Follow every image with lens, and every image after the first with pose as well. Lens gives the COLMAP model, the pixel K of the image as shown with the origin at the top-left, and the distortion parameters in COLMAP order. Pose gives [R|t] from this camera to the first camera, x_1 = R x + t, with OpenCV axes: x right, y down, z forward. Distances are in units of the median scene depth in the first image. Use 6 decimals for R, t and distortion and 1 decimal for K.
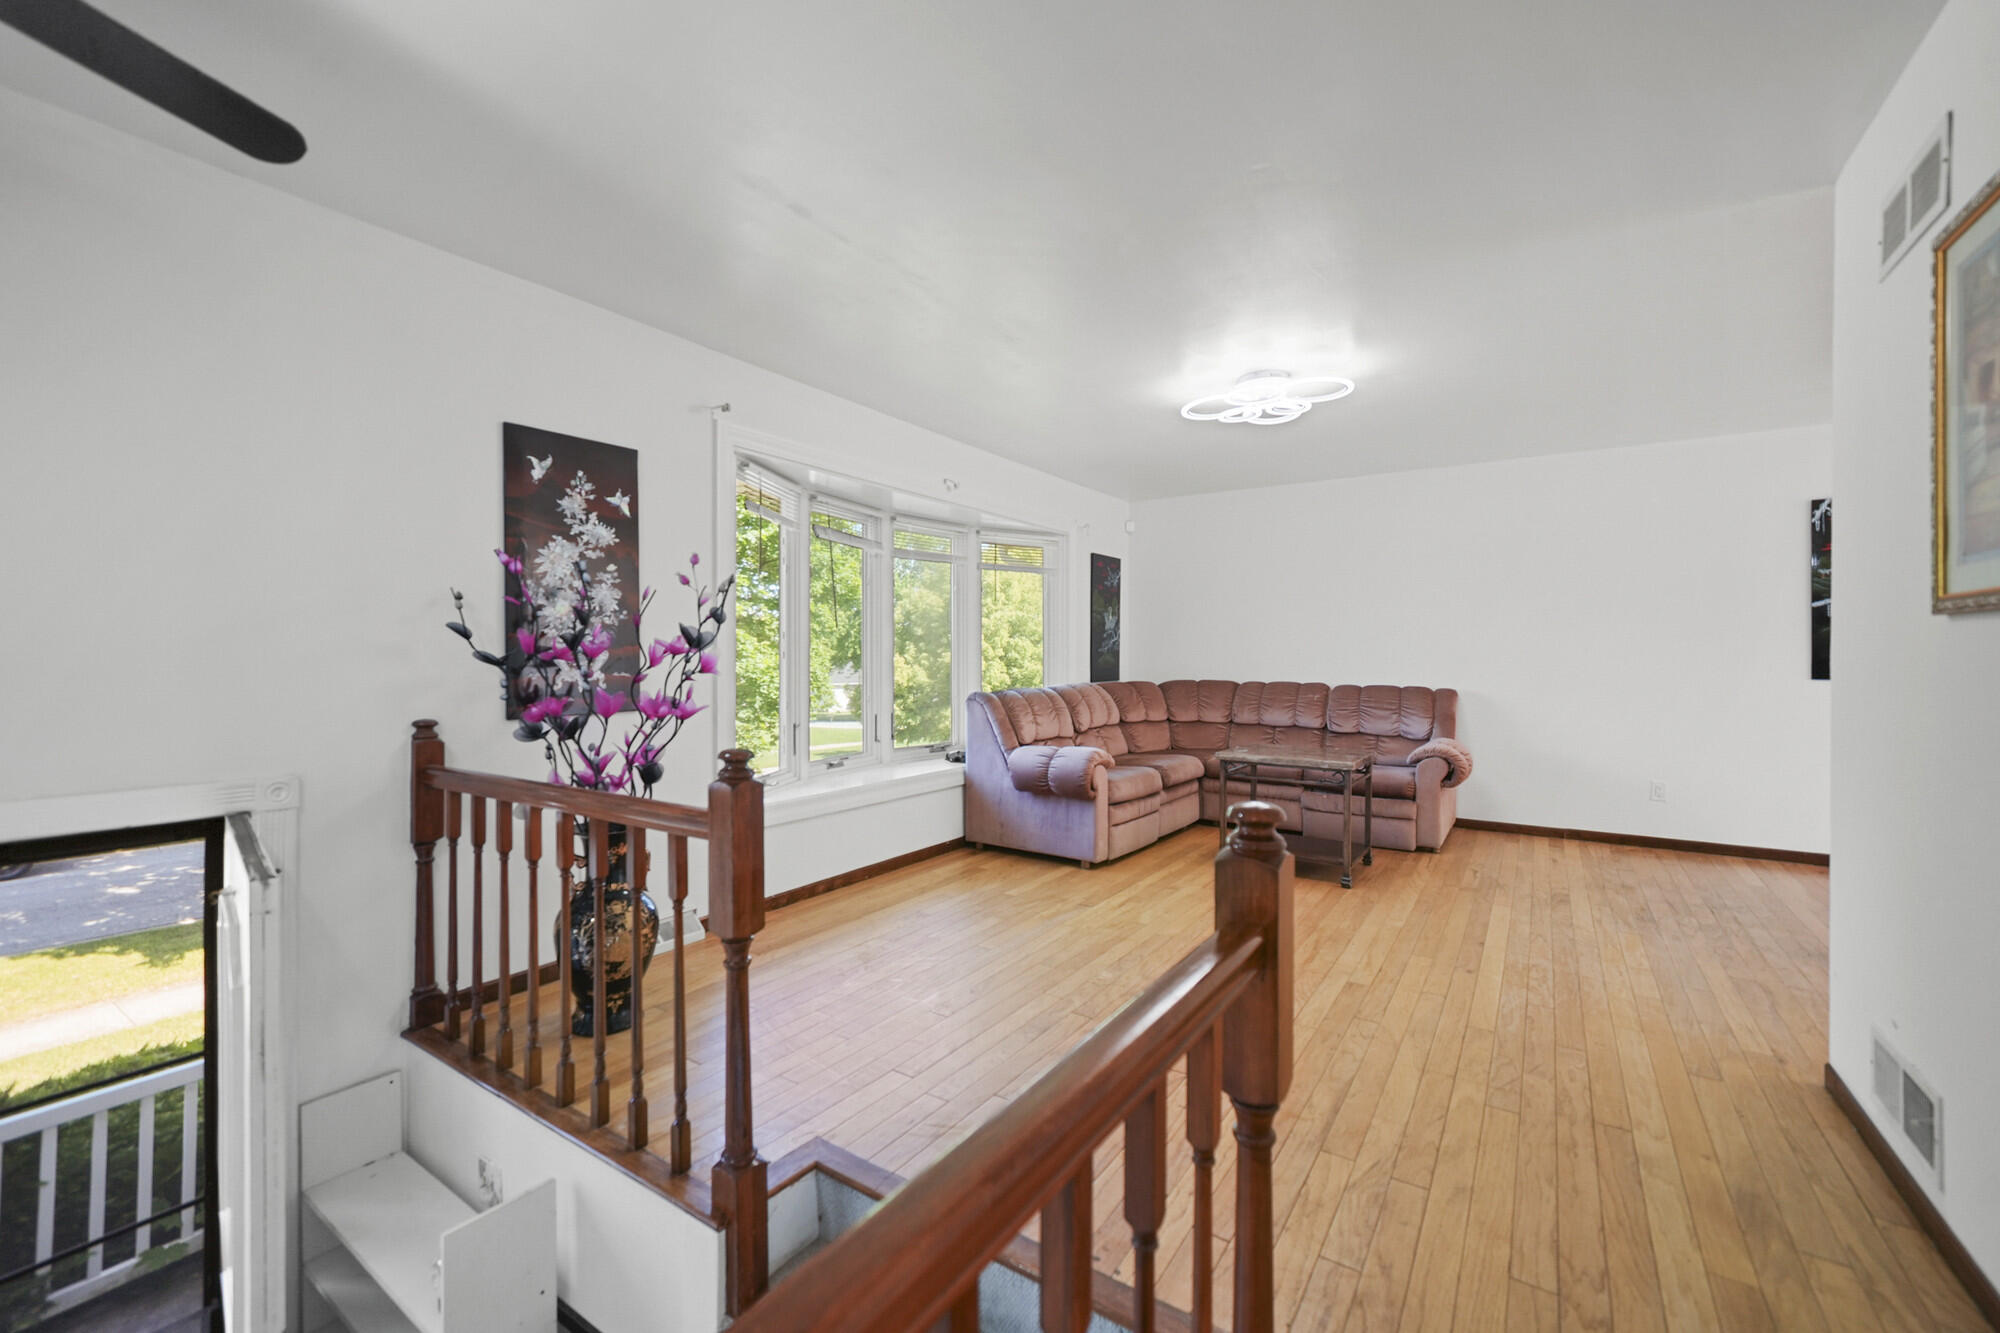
lens RADIAL K [[811.1, 0, 1000.0], [0, 811.1, 666.5], [0, 0, 1]] dist [-0.000339, -0.000130]
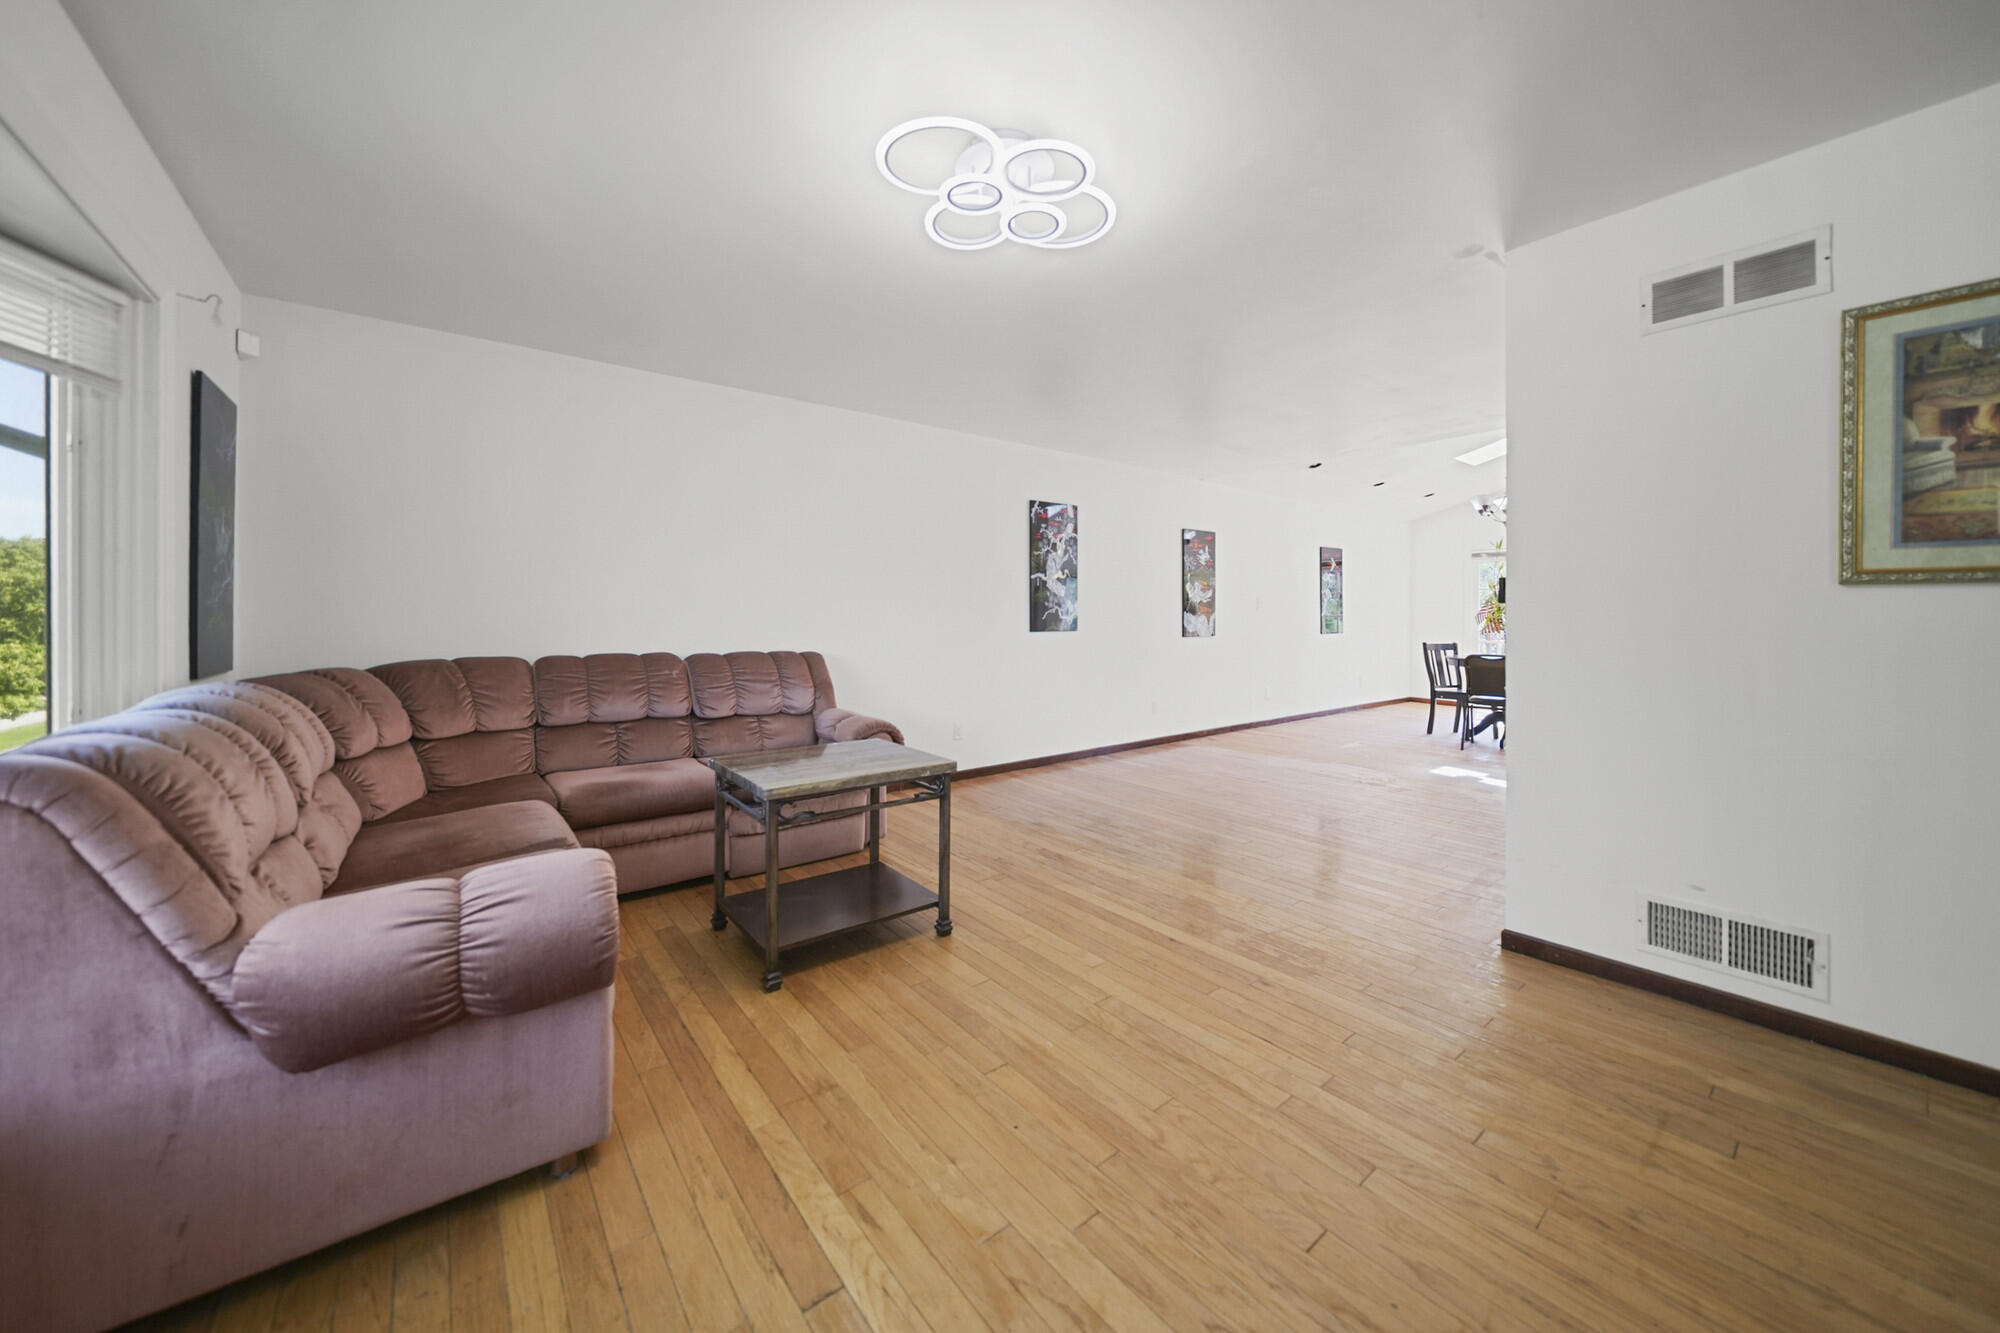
lens RADIAL K [[705.6, 0, 992.3], [0, 705.6, 608.7], [0, 0, 1]] dist [-0.001308, -0.000176]
pose [[0.308830, 0.007701, 0.951086, -0.140001], [0.013486, 0.999831, -0.012475, -0.008770], [-0.951021, 0.016680, 0.308675, 0.657112]]
